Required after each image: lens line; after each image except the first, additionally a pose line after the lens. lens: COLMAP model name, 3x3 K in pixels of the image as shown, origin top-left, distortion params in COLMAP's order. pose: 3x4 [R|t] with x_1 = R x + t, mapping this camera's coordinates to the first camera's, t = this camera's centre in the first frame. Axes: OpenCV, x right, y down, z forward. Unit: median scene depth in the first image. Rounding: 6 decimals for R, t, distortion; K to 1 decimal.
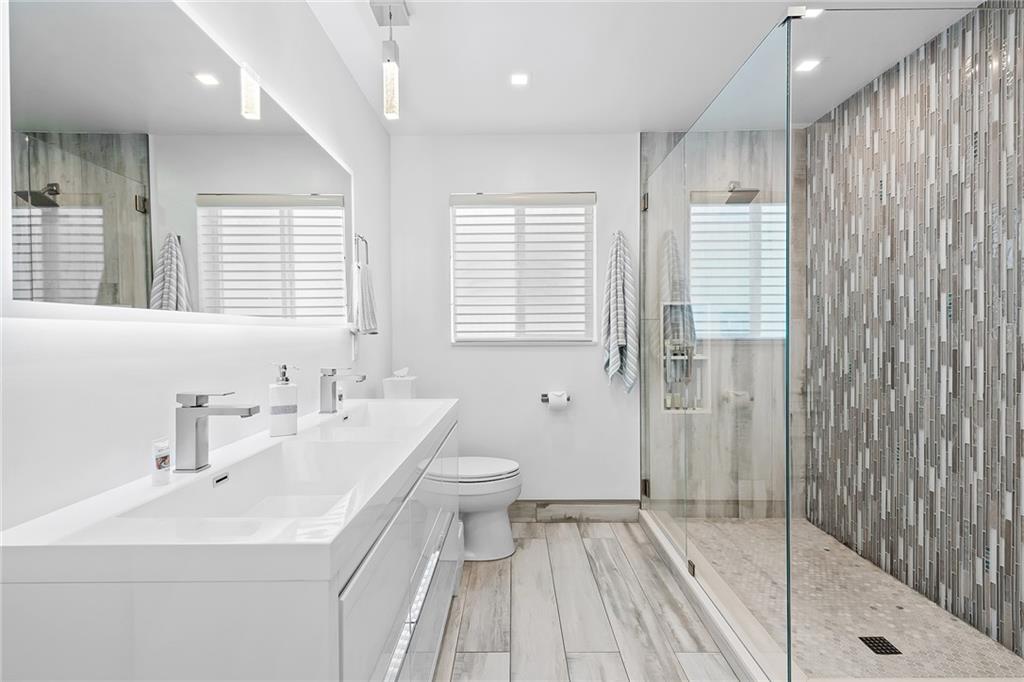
lens RADIAL K [[486.9, 0, 513.8], [0, 486.9, 337.6], [0, 0, 1]] dist [0.017255, -0.000001]
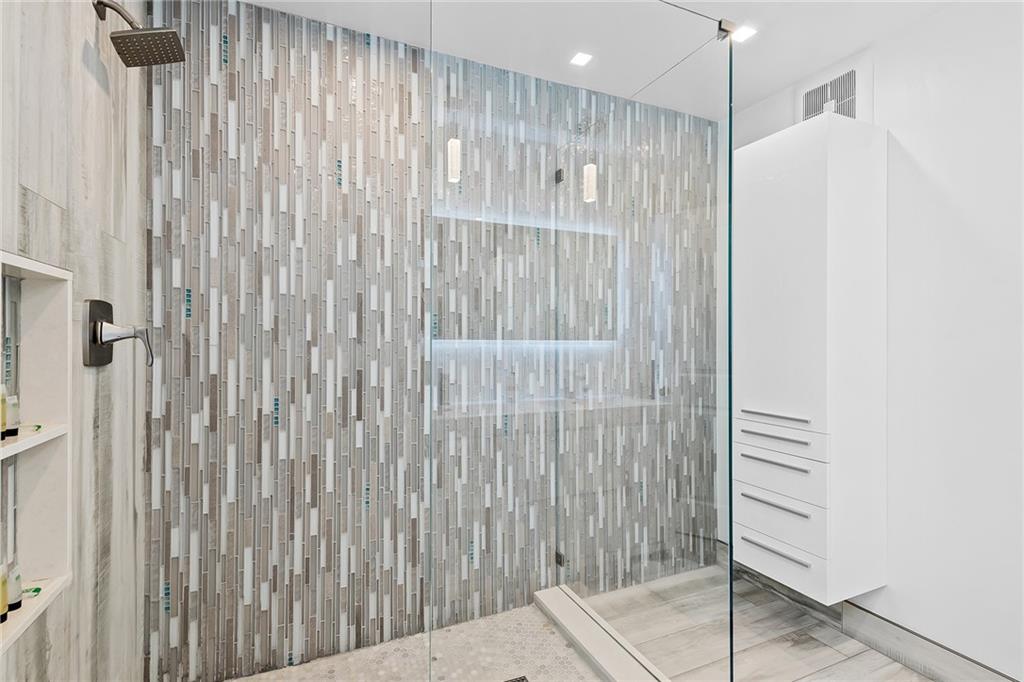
lens RADIAL K [[486.9, 0, 513.8], [0, 486.9, 337.6], [0, 0, 1]] dist [0.017255, -0.000001]
pose [[-0.412926, 0.008500, 0.910725, -0.086165], [0.004031, 0.999964, -0.007505, -0.027052], [-0.910756, 0.000572, -0.412946, 1.092265]]
